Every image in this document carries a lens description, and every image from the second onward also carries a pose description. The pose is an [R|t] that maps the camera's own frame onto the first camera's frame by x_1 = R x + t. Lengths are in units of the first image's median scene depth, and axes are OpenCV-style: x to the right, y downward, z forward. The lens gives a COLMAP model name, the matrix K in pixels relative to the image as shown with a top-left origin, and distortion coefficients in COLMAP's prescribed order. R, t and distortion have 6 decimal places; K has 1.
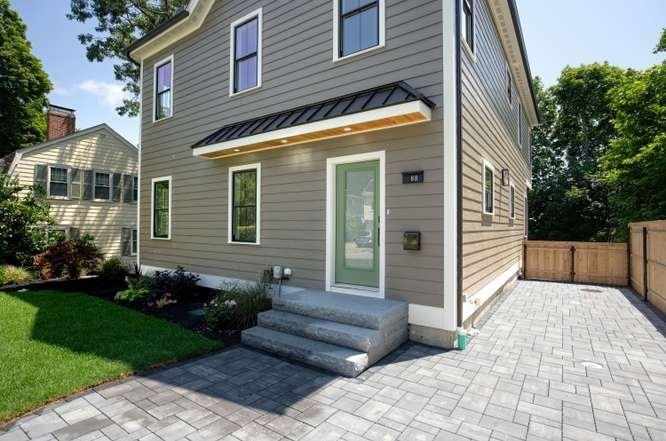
lens RADIAL K [[337.8, 0, 330.7], [0, 337.8, 221.6], [0, 0, 1]] dist [-0.017209, 0.000920]
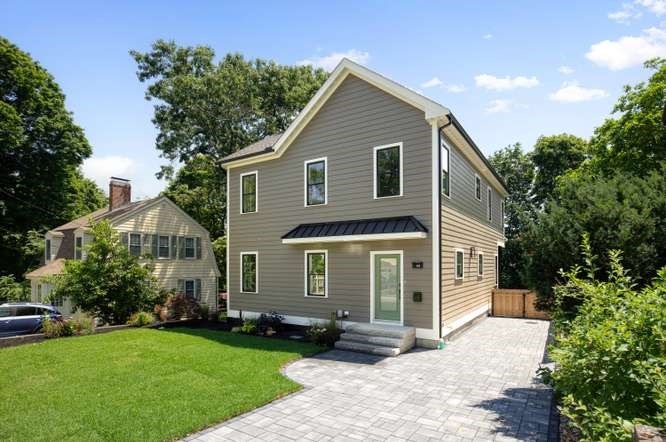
lens RADIAL K [[355.4, 0, 337.5], [0, 355.4, 264.1], [0, 0, 1]] dist [0.005091, 0.000019]
pose [[0.999046, -0.008638, 0.042807, -0.239464], [0.008159, 0.999902, 0.011341, -0.123254], [-0.042901, -0.010981, 0.999019, -0.811963]]
